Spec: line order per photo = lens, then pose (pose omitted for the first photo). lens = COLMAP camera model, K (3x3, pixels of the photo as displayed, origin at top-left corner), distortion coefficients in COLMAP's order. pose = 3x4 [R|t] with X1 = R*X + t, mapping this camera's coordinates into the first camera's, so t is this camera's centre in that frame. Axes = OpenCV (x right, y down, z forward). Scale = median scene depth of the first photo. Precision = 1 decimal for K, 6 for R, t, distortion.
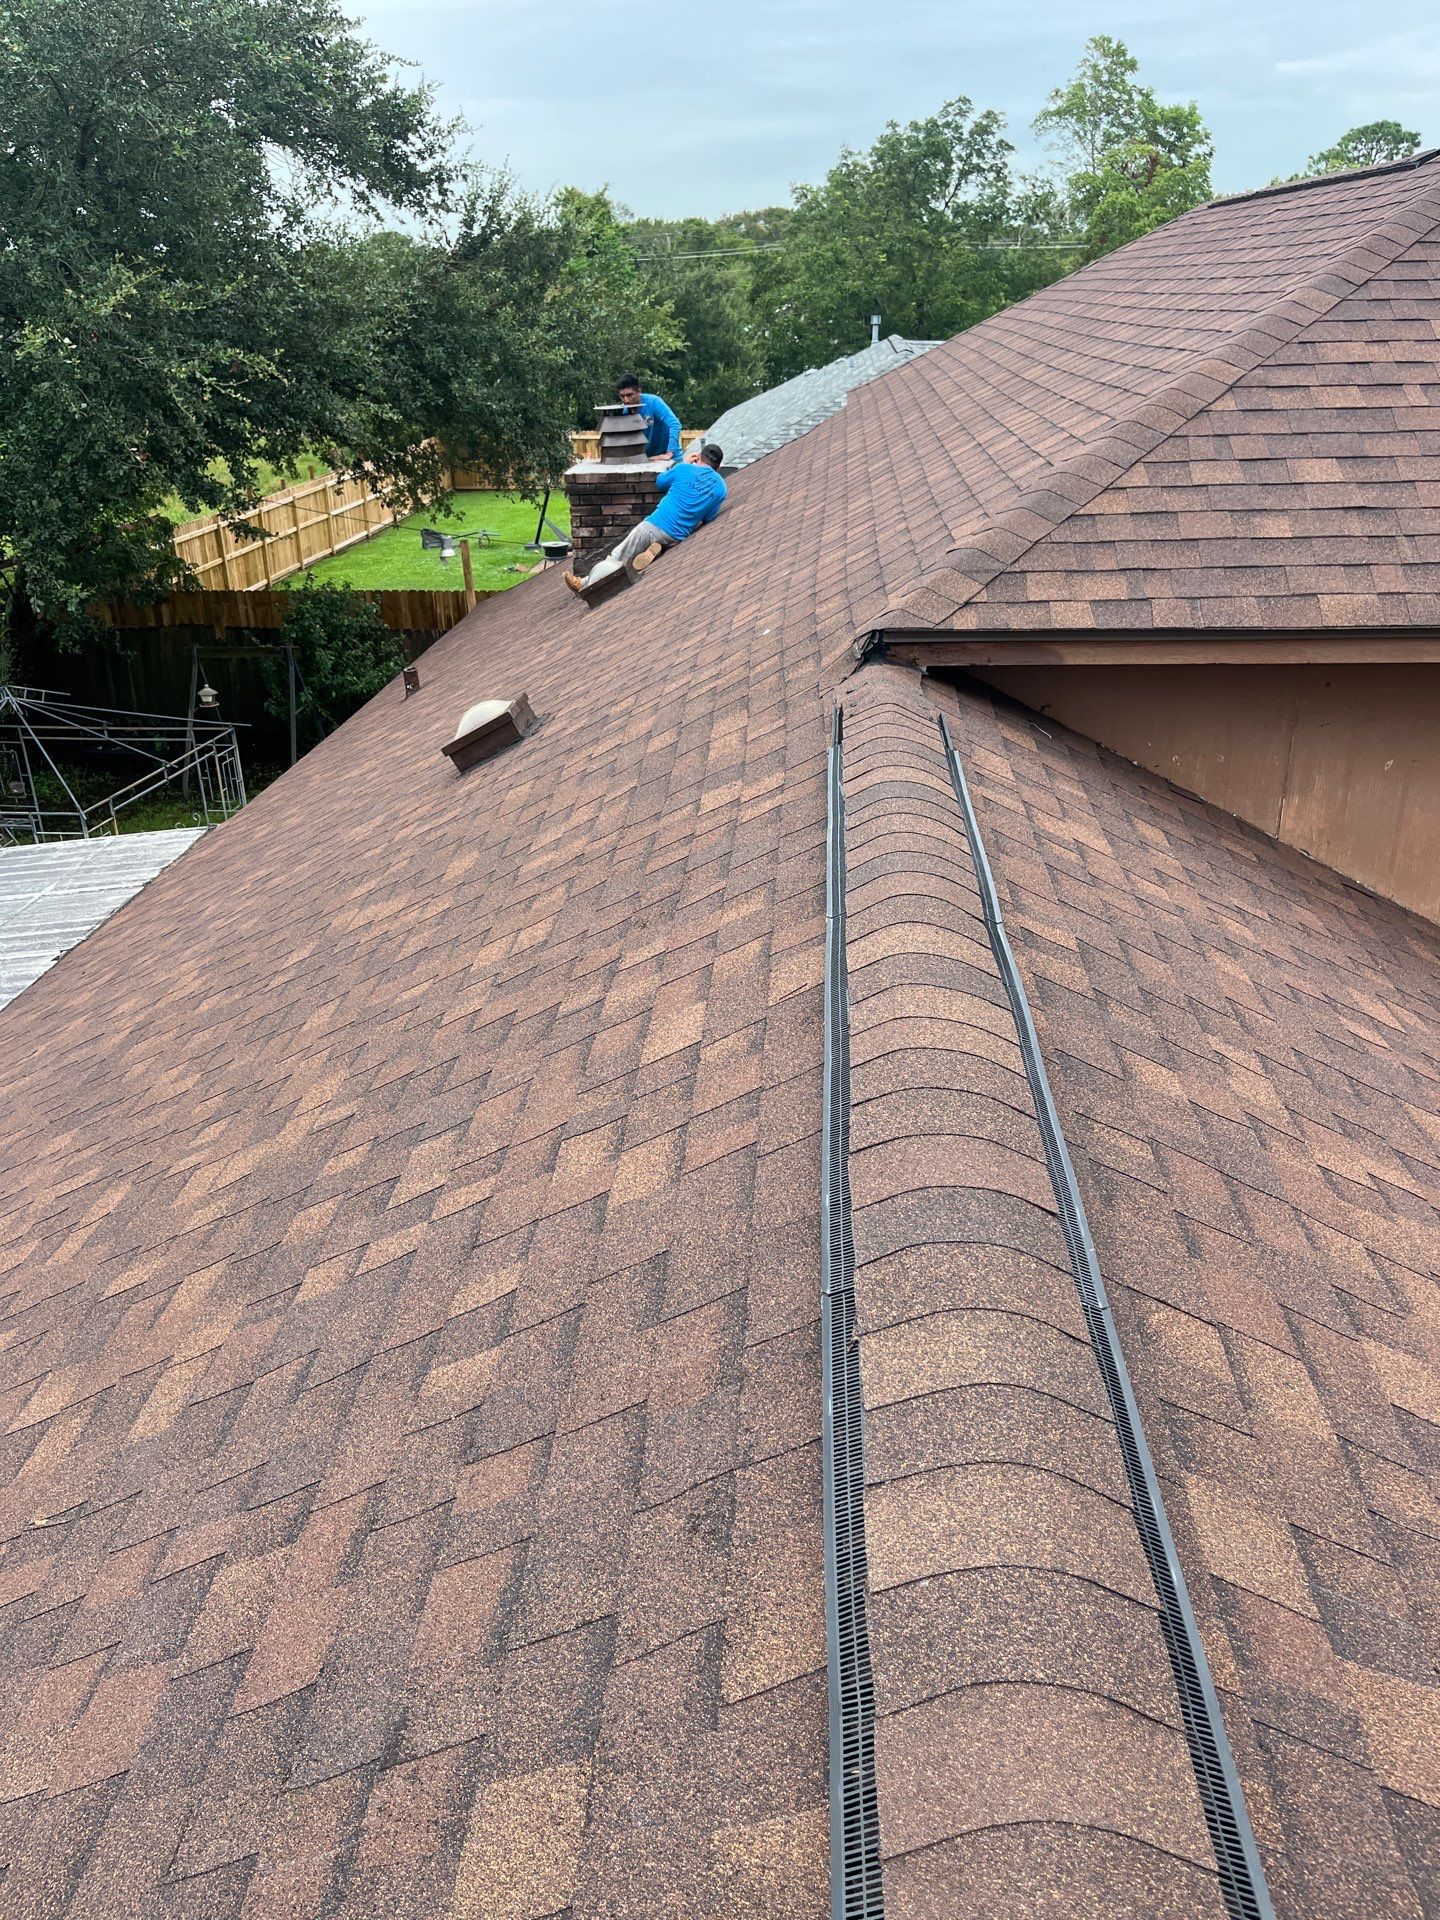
lens RADIAL K [[1444.5, 0, 708.1], [0, 1444.5, 960.1], [0, 0, 1]] dist [0.054812, -0.081590]
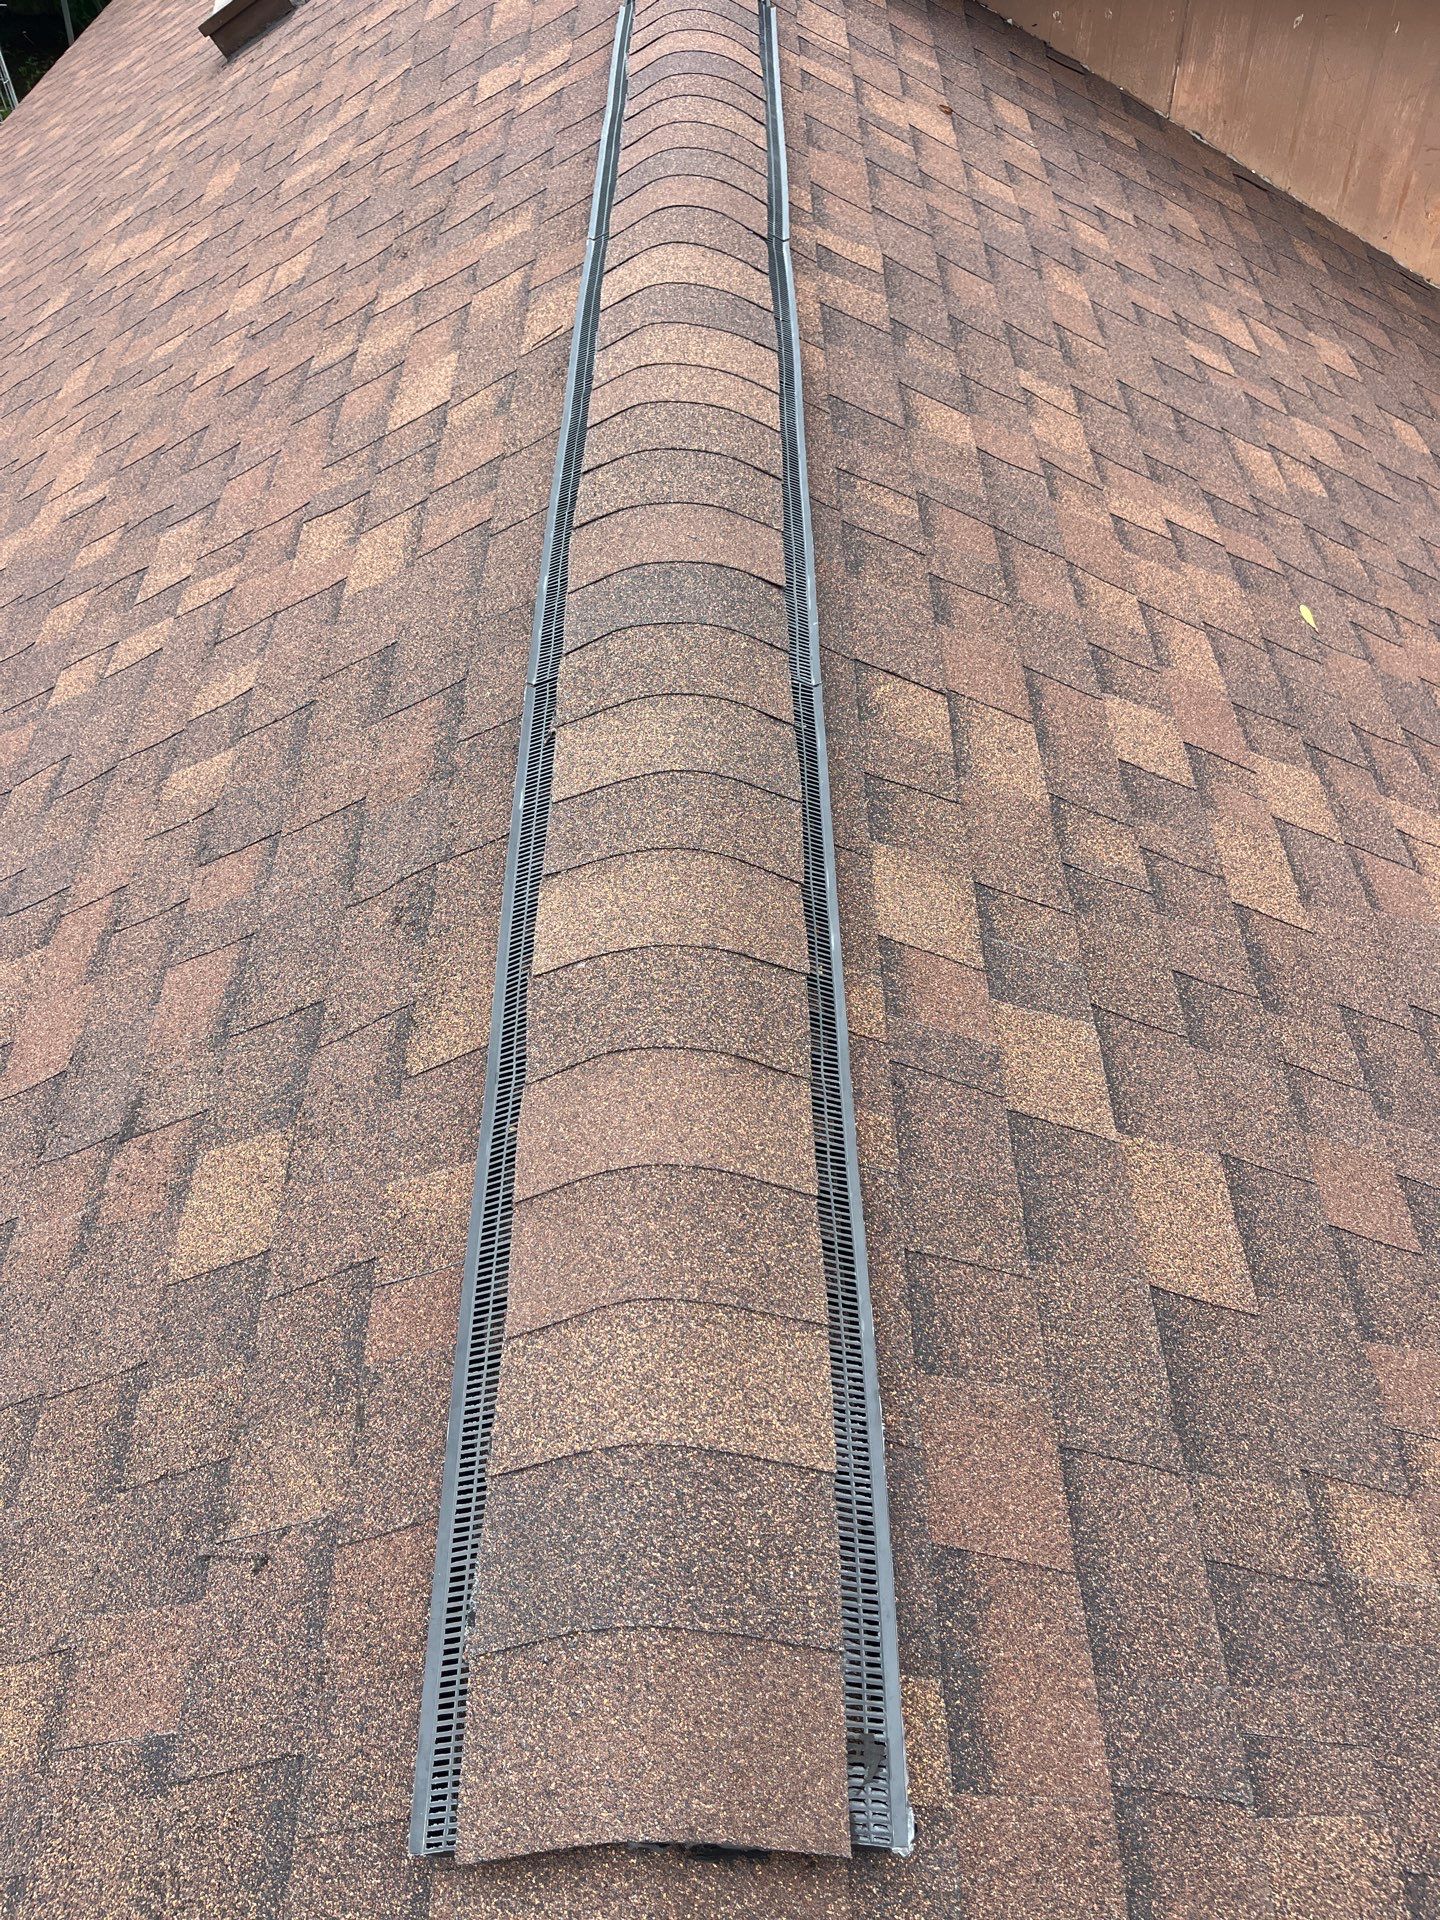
lens RADIAL K [[1444.5, 0, 720.8], [0, 1444.5, 956.8], [0, 0, 1]] dist [0.054812, -0.081590]
pose [[0.997503, -0.055614, 0.043522, 0.130837], [0.032395, 0.907980, 0.417759, -0.001811], [-0.062751, -0.415306, 0.907515, 0.041219]]
